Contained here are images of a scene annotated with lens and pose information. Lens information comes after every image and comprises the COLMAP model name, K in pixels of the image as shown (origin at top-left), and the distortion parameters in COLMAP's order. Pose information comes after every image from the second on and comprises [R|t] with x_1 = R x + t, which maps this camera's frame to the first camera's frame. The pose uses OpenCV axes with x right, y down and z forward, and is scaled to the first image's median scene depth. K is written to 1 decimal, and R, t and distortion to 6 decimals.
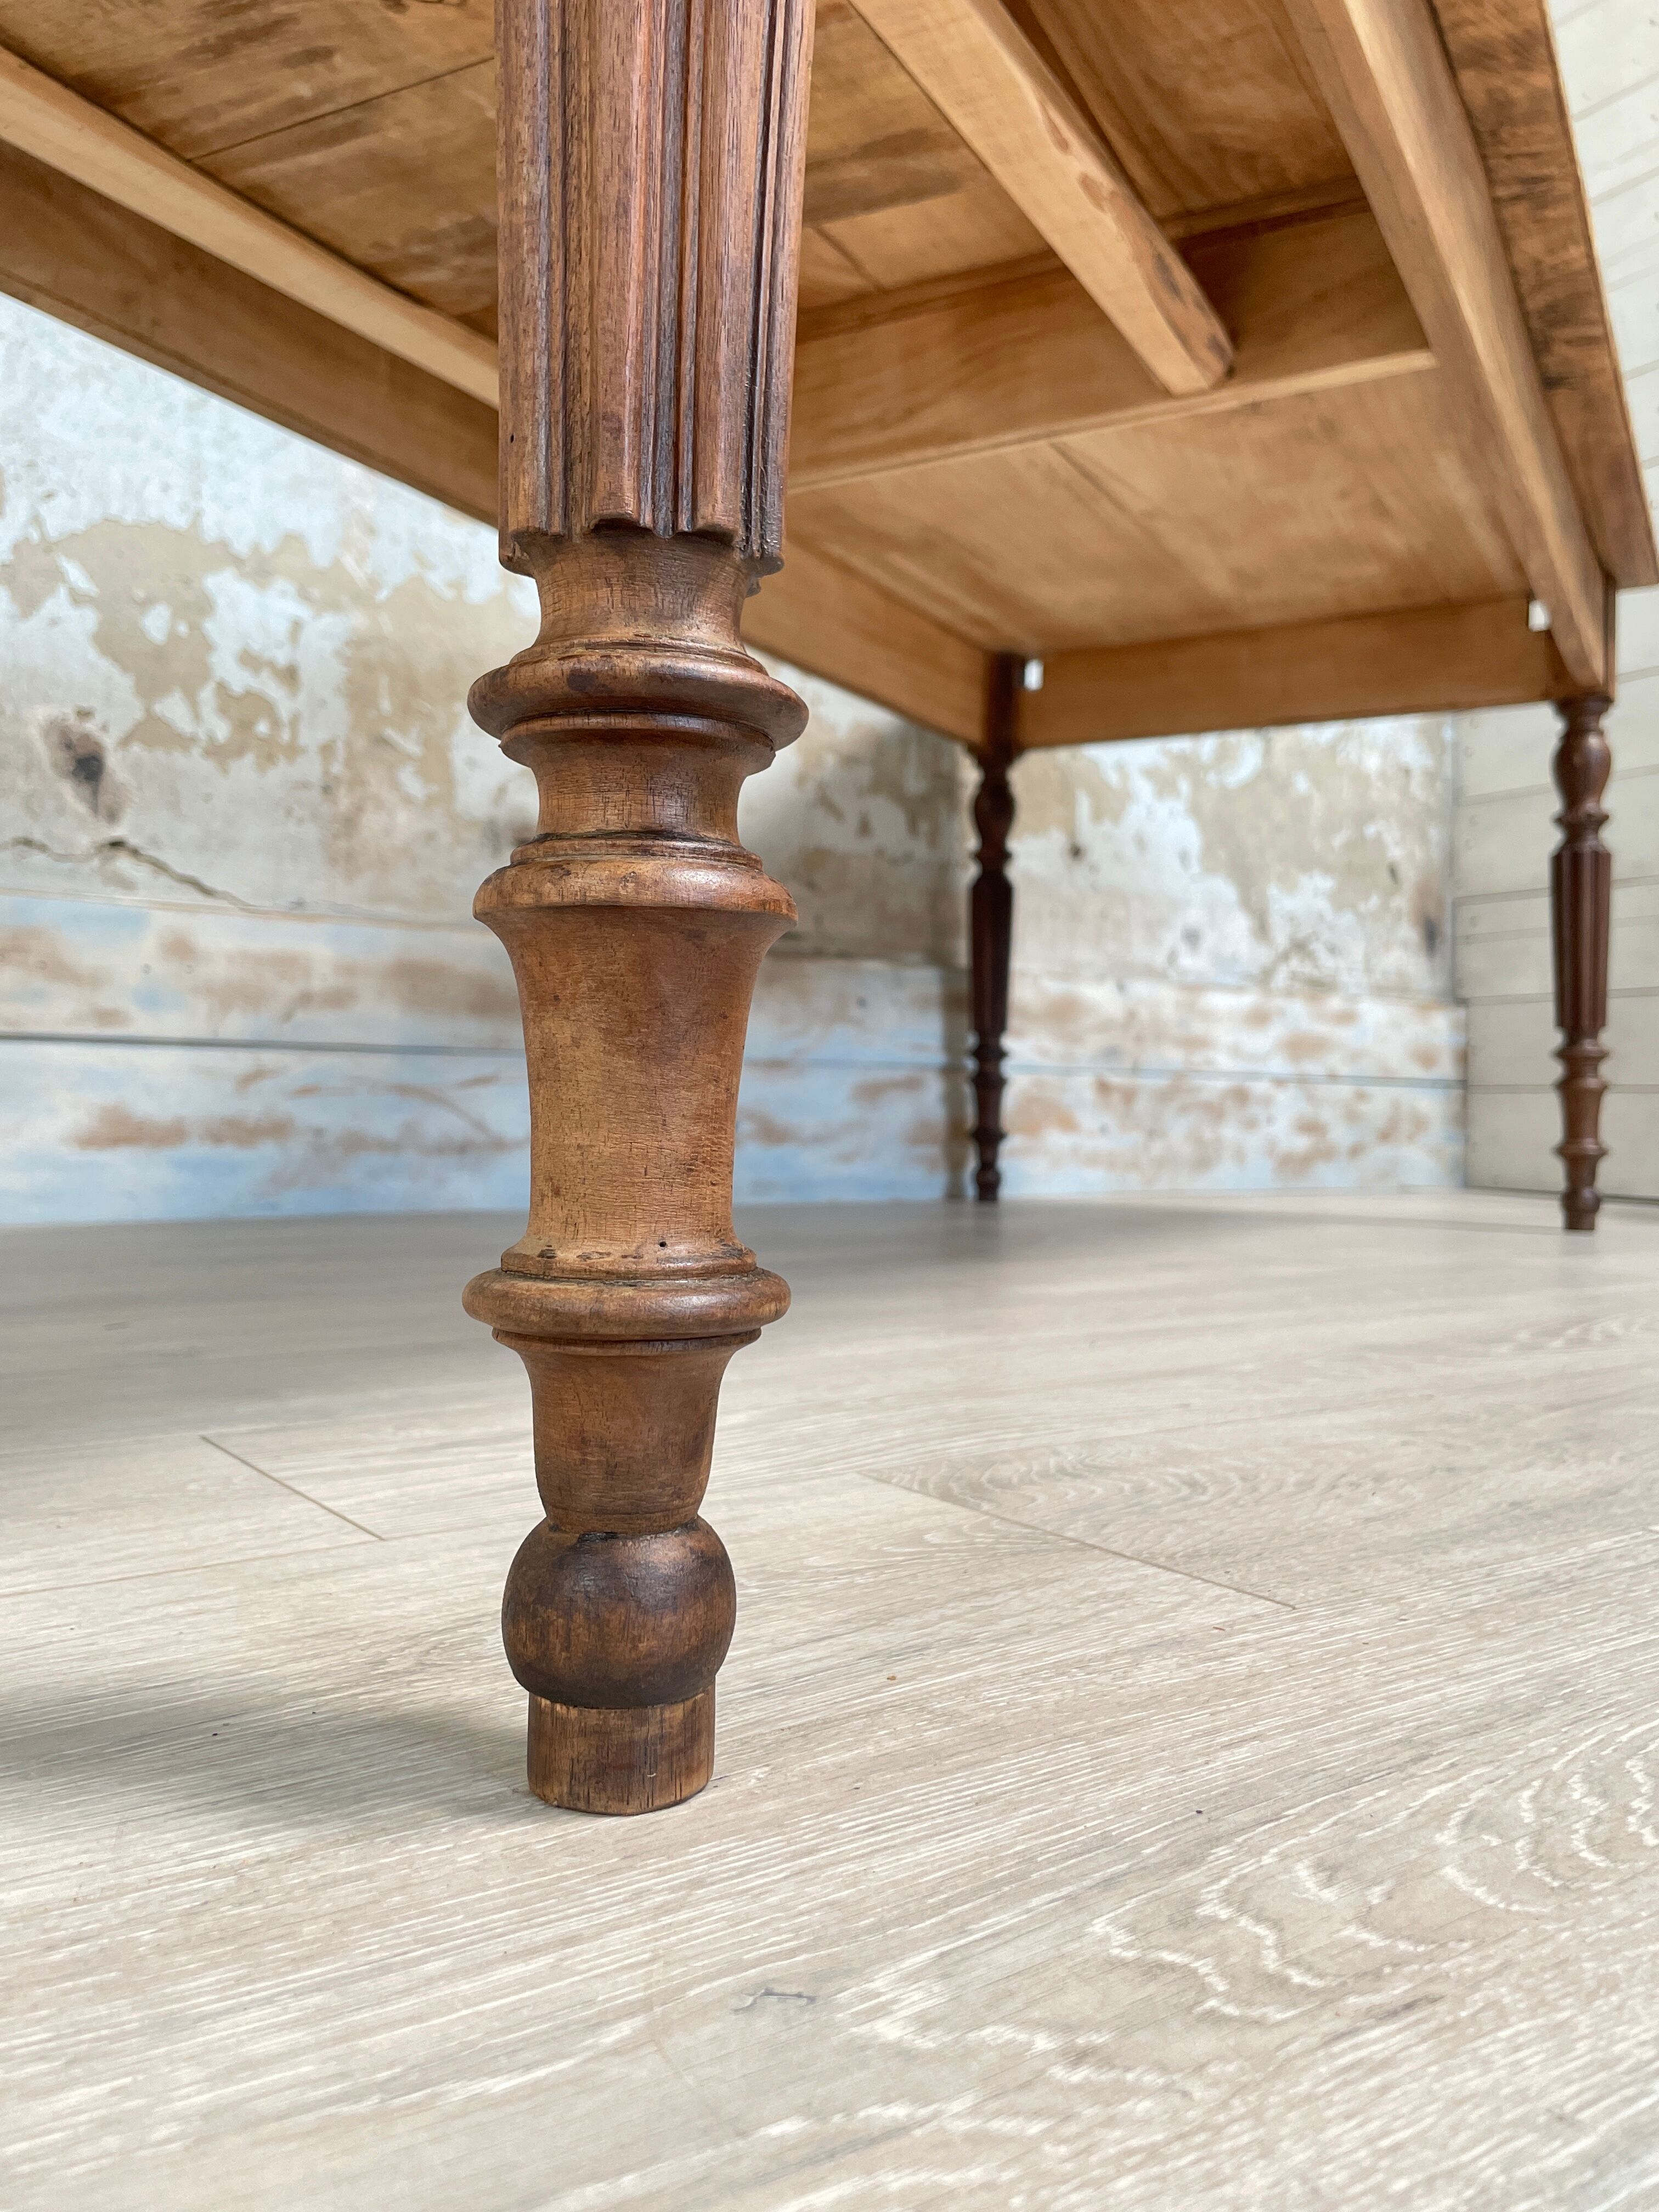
lens RADIAL K [[1682.3, 0, 834.7], [0, 1682.3, 1088.8], [0, 0, 1]] dist [0.085256, -0.114367]
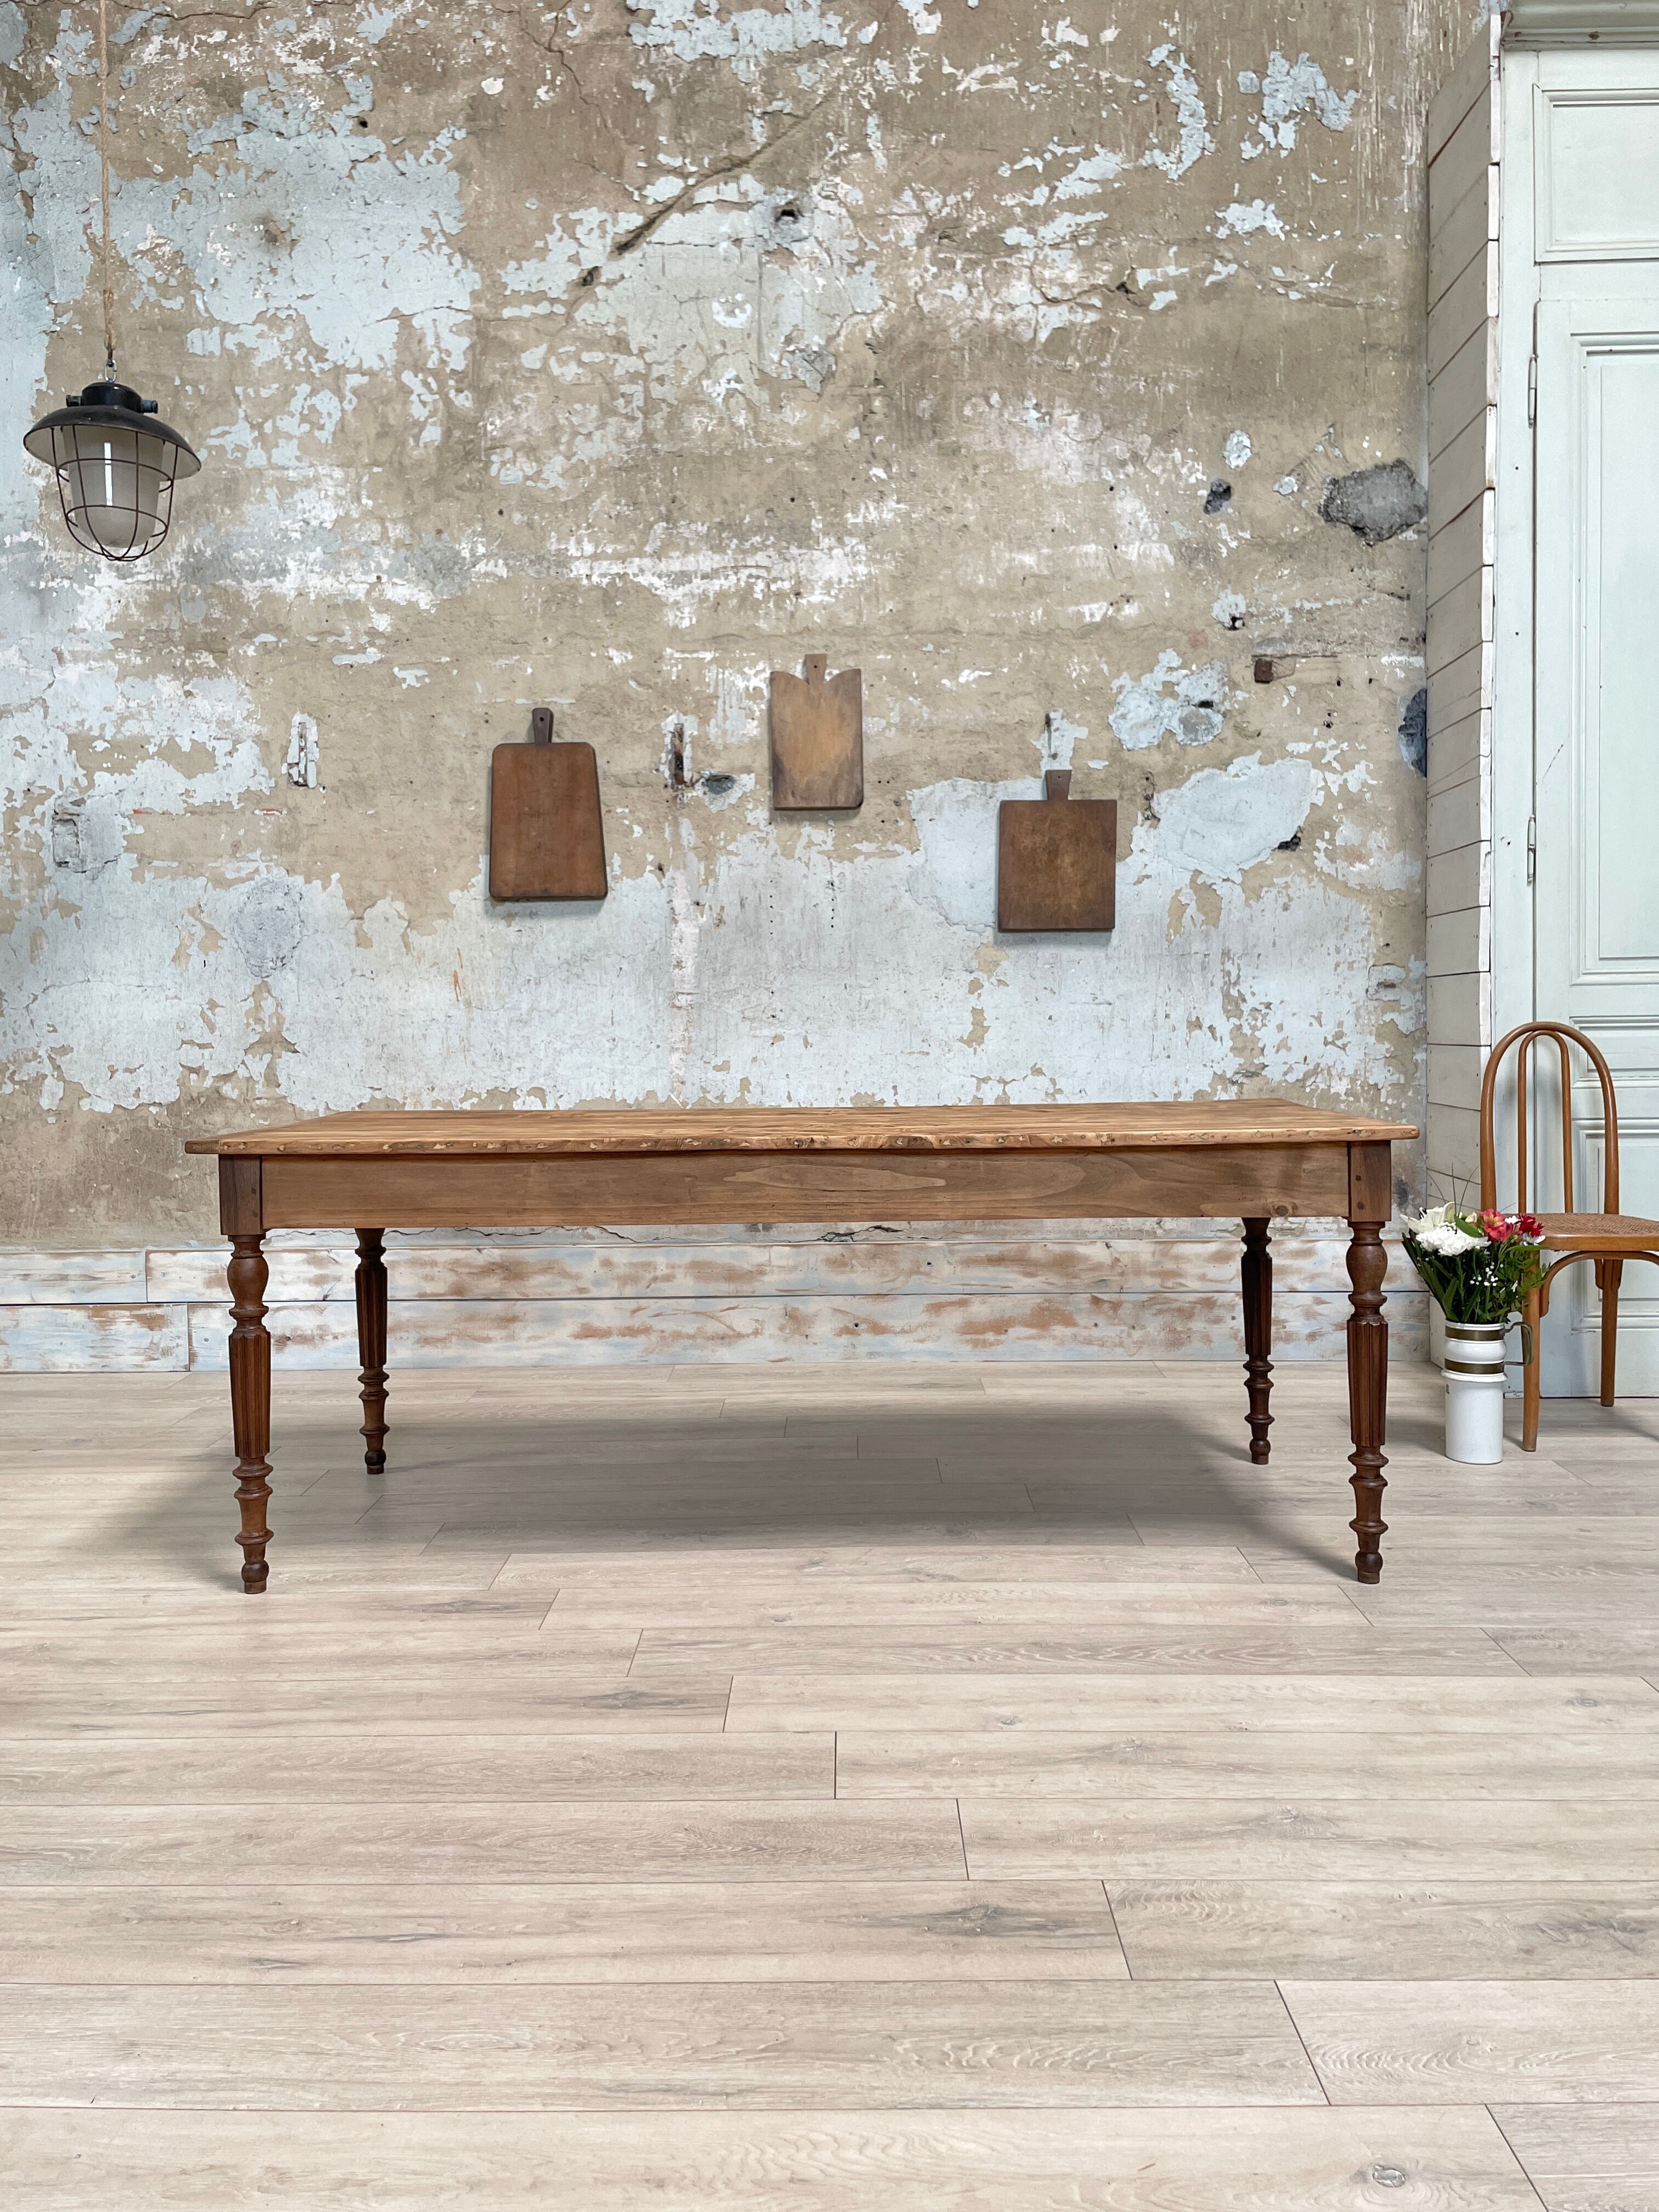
lens RADIAL K [[1682.3, 0, 828.6], [0, 1682.3, 1098.3], [0, 0, 1]] dist [0.085256, -0.114367]
pose [[0.811057, 0.008257, -0.584909, 1.002216], [0.030822, 0.997908, 0.056827, -0.336347], [0.584155, -0.064119, 0.809106, -0.629959]]
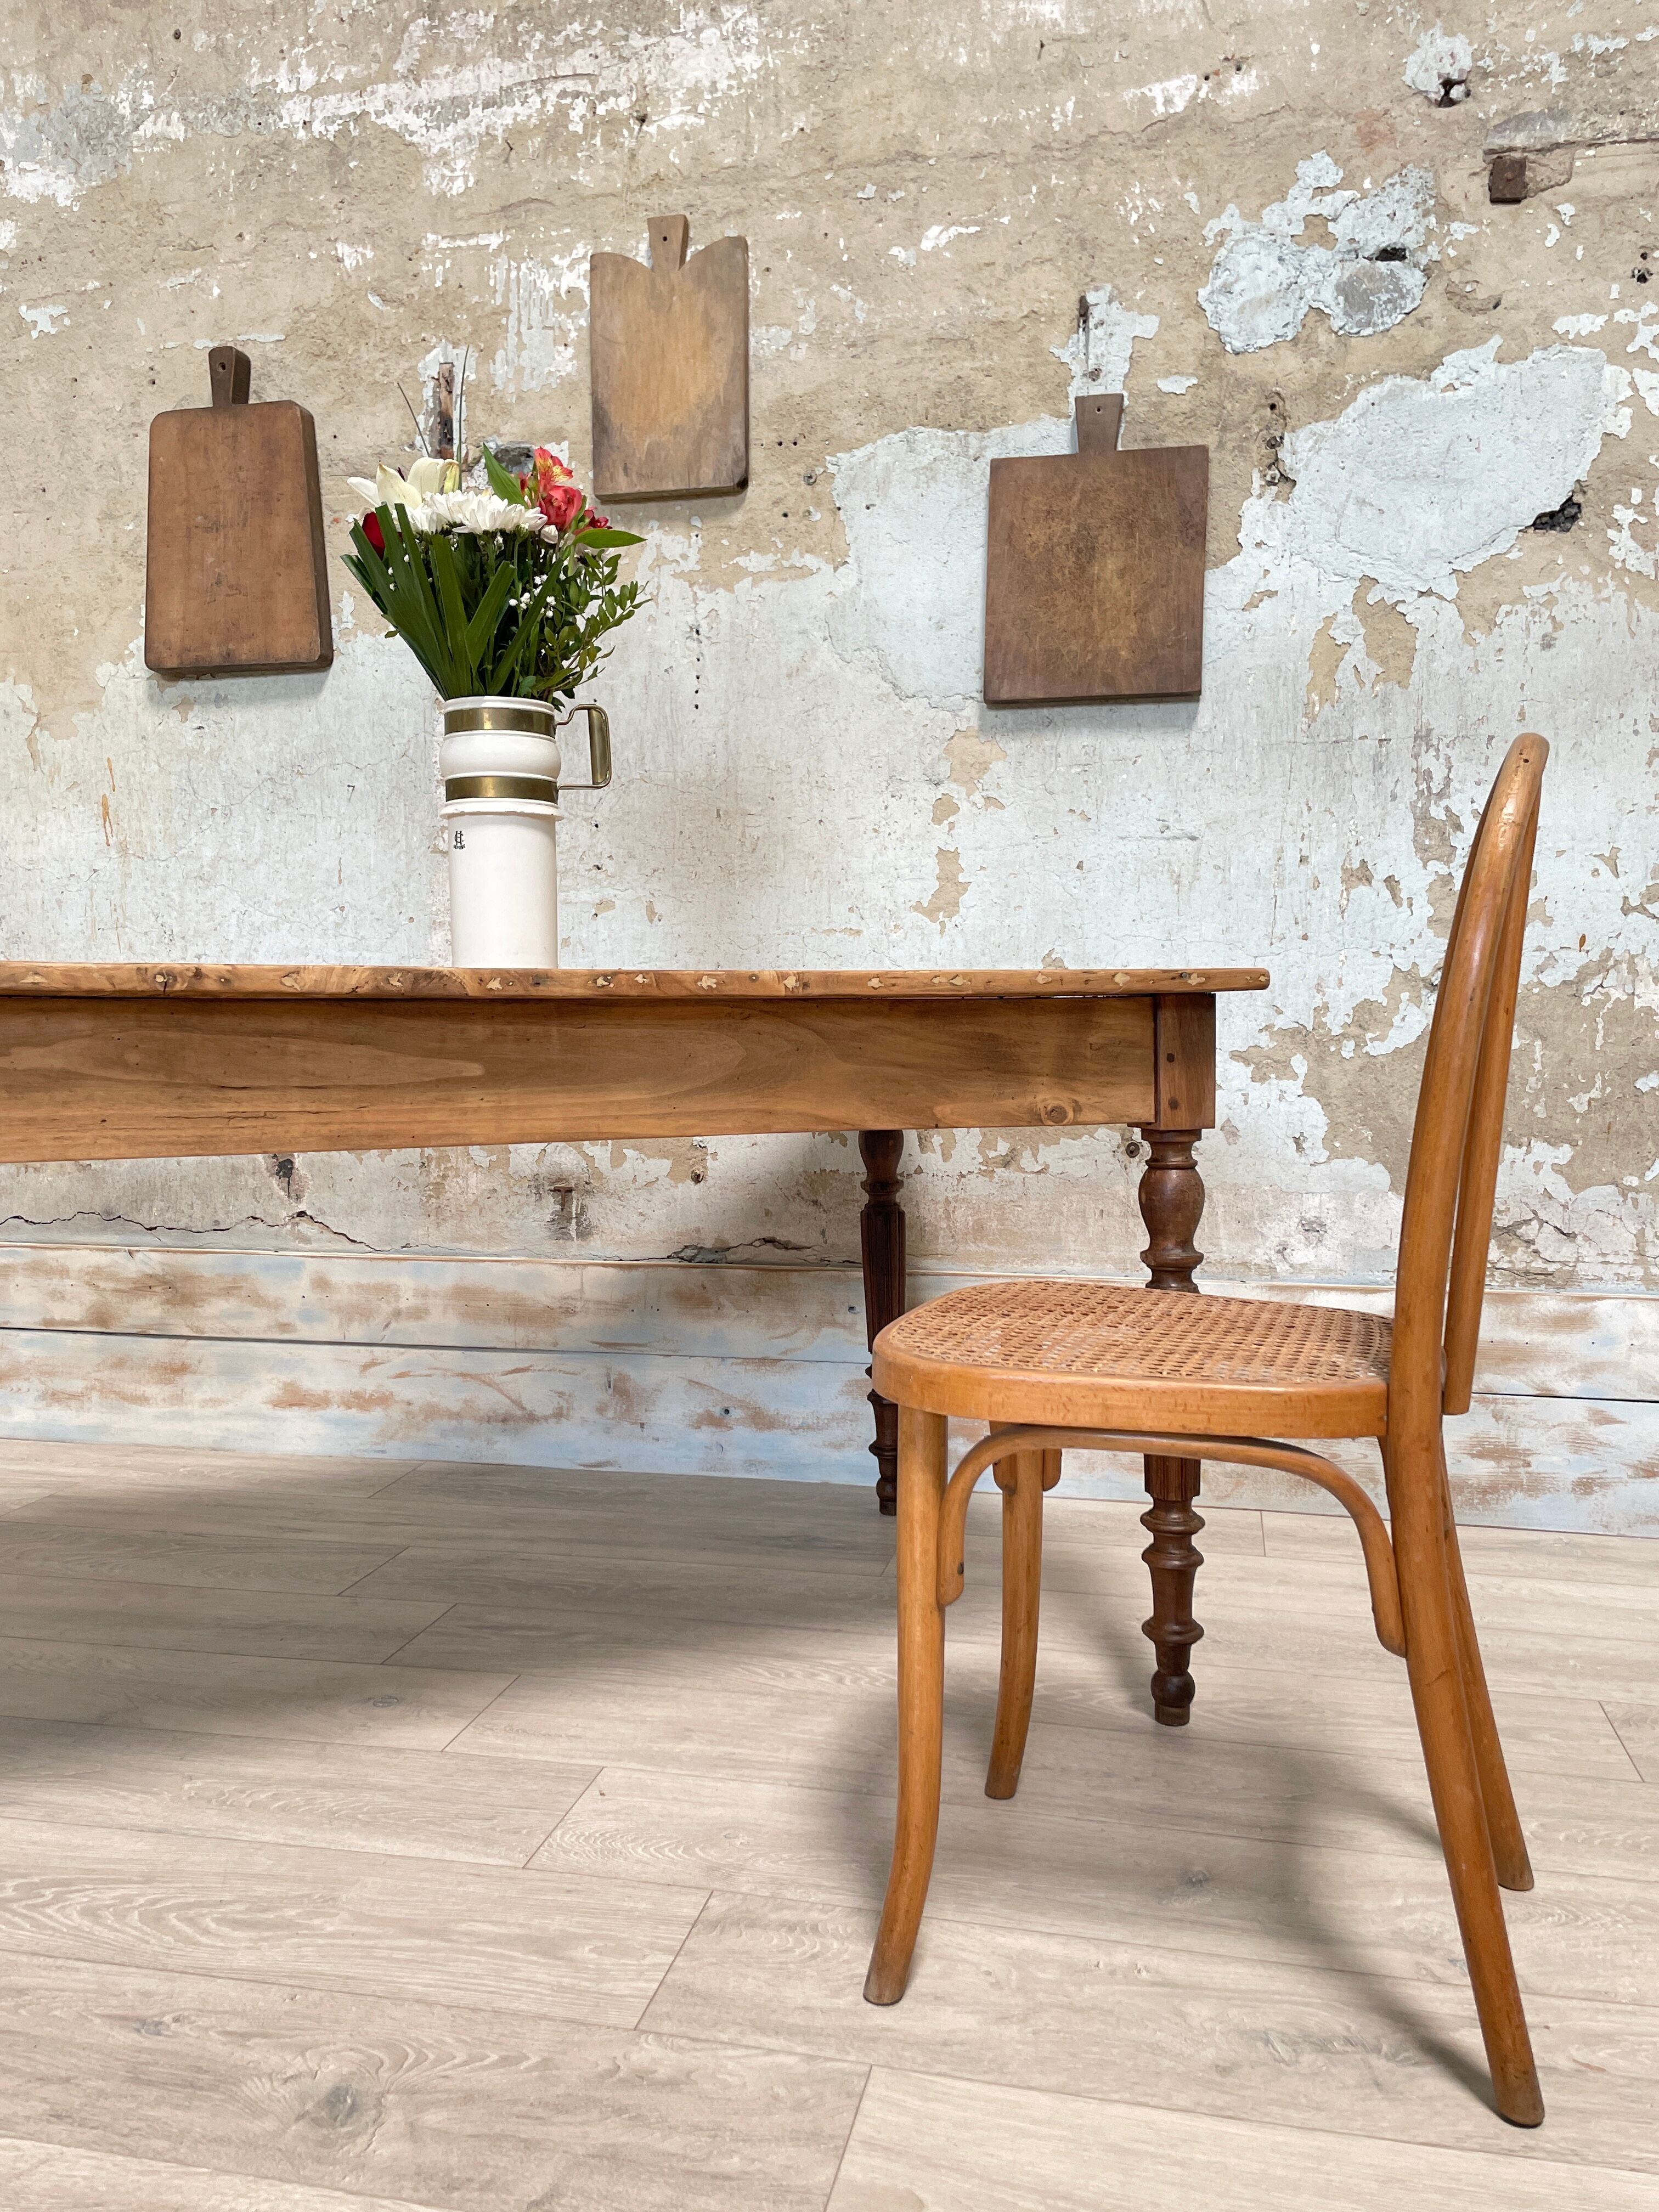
lens RADIAL K [[1682.3, 0, 837.7], [0, 1682.3, 1090.9], [0, 0, 1]] dist [0.085256, -0.114367]
pose [[0.672736, 0.022460, -0.739542, 0.767165], [0.022171, 0.998478, 0.050493, -0.232281], [0.739551, -0.050365, 0.671214, 0.223562]]
